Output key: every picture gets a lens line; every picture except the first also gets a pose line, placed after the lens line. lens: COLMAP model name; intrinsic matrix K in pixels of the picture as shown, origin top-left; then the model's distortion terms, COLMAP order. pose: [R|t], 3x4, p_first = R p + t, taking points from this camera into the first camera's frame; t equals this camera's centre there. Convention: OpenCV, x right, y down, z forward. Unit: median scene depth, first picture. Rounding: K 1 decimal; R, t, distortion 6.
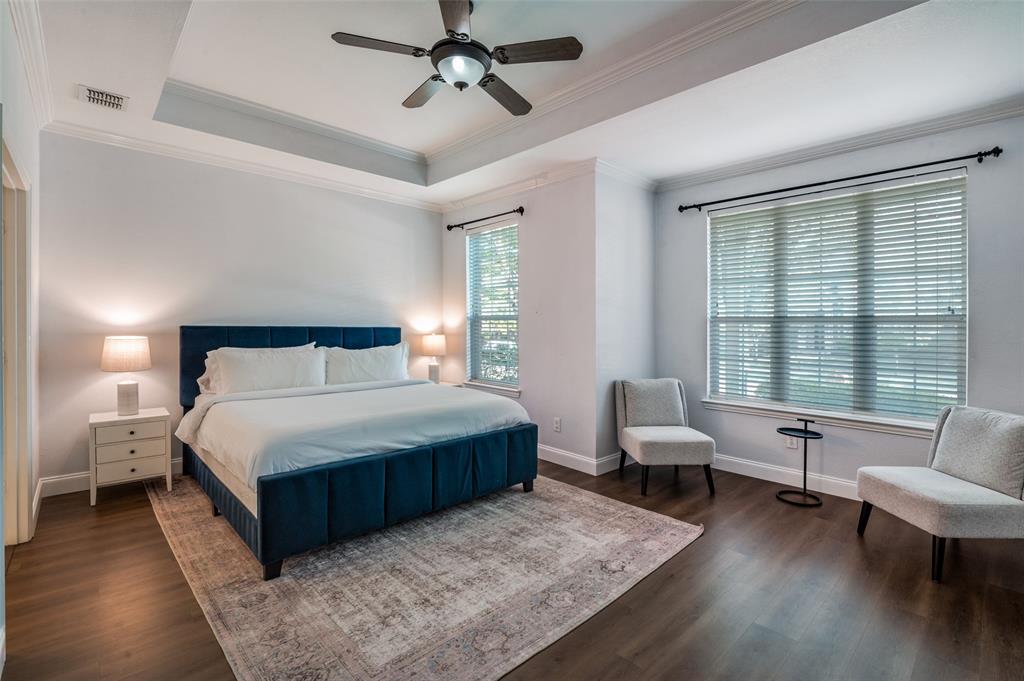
lens RADIAL K [[469.1, 0, 509.7], [0, 469.1, 321.2], [0, 0, 1]] dist [-0.000166, -0.000103]
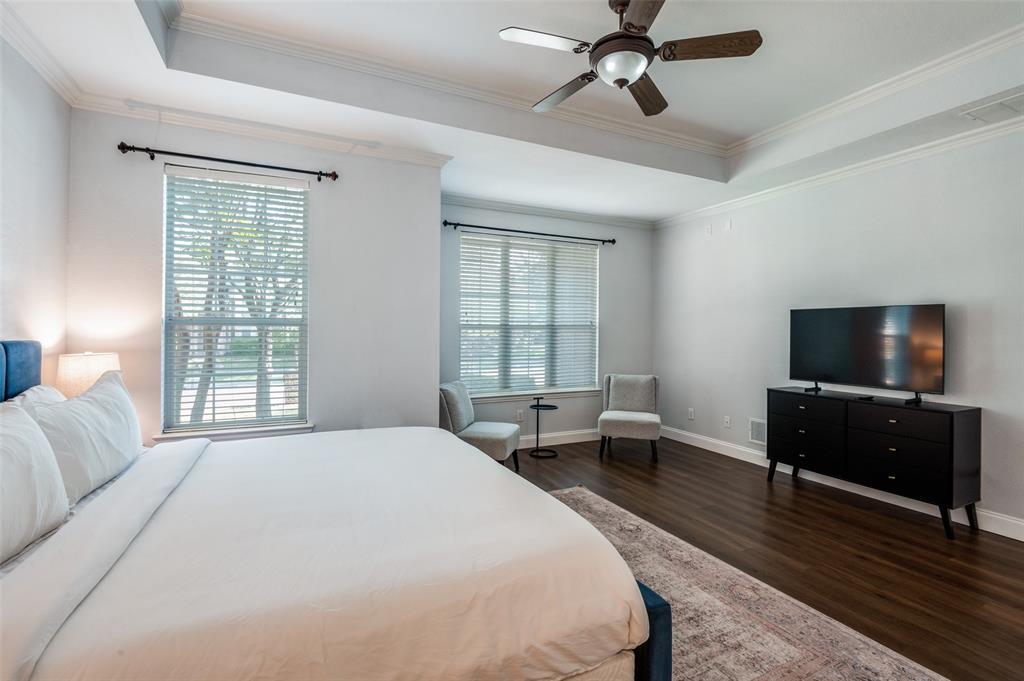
lens RADIAL K [[467.2, 0, 514.1], [0, 467.2, 320.3], [0, 0, 1]] dist [-0.000556, -0.013442]
pose [[0.295712, 0.014678, 0.955164, -0.753933], [-0.007257, 0.999888, -0.013119, -0.005056], [-0.955249, -0.003052, 0.295786, 0.662027]]
